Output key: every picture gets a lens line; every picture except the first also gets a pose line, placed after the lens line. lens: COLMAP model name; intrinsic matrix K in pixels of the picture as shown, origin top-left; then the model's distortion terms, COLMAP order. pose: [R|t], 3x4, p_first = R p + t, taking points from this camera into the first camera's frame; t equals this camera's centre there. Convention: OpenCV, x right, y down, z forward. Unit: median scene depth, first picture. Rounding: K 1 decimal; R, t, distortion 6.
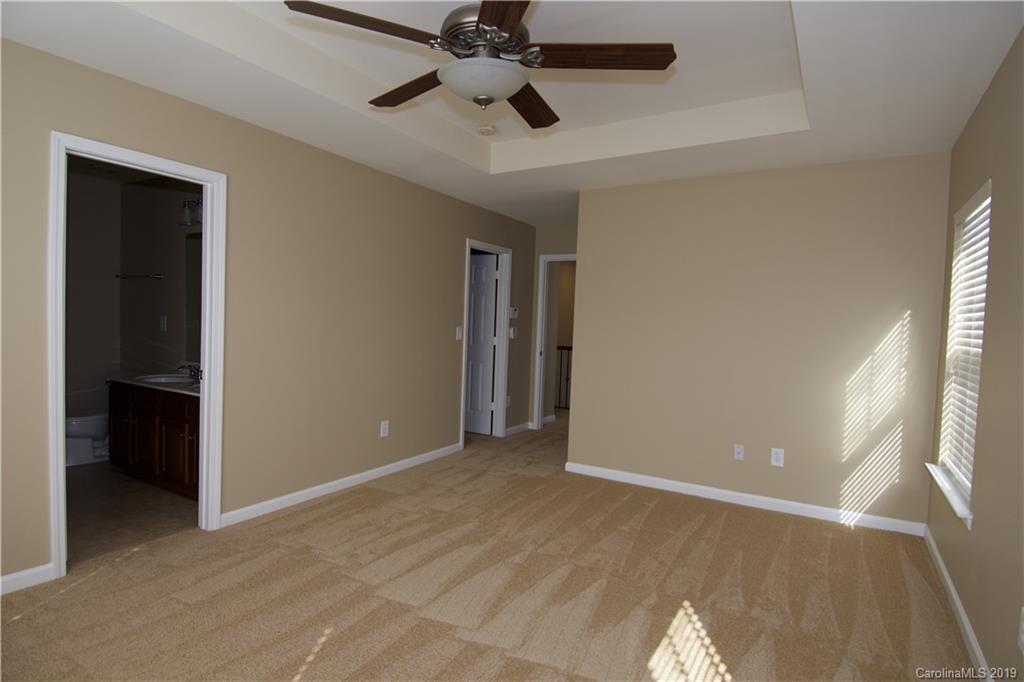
lens RADIAL K [[534.9, 0, 517.2], [0, 534.9, 342.1], [0, 0, 1]] dist [0.051109, -0.055422]
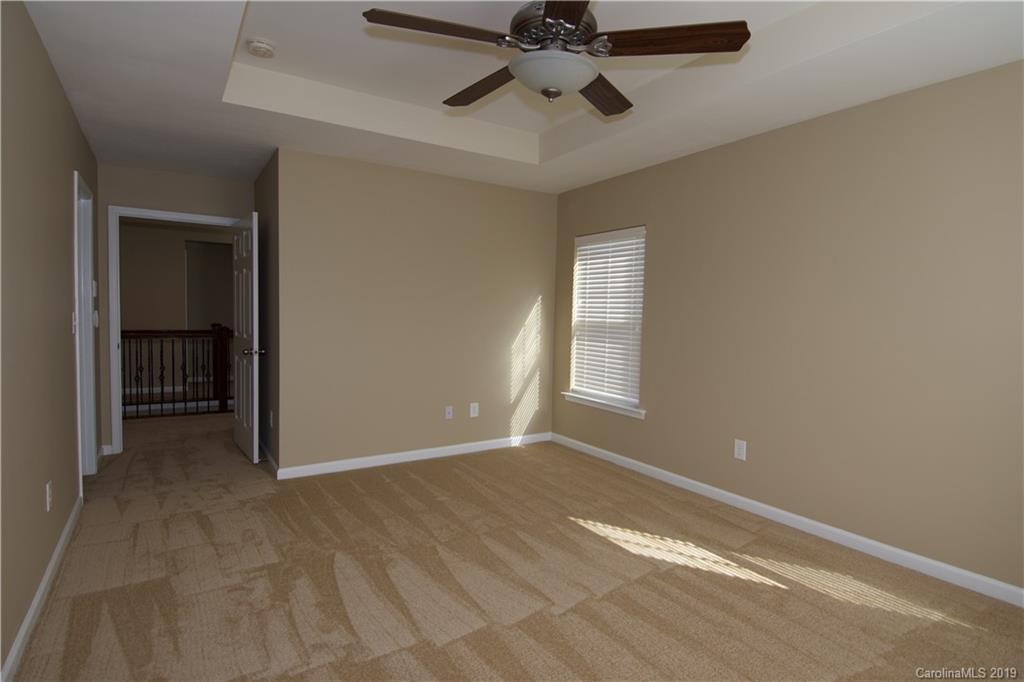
lens RADIAL K [[534.9, 0, 517.2], [0, 534.9, 342.1], [0, 0, 1]] dist [0.051109, -0.055422]
pose [[0.454656, -0.073674, 0.887615, -0.657721], [0.028779, 0.997268, 0.068035, -0.033156], [-0.890202, -0.005388, 0.455534, 0.380532]]
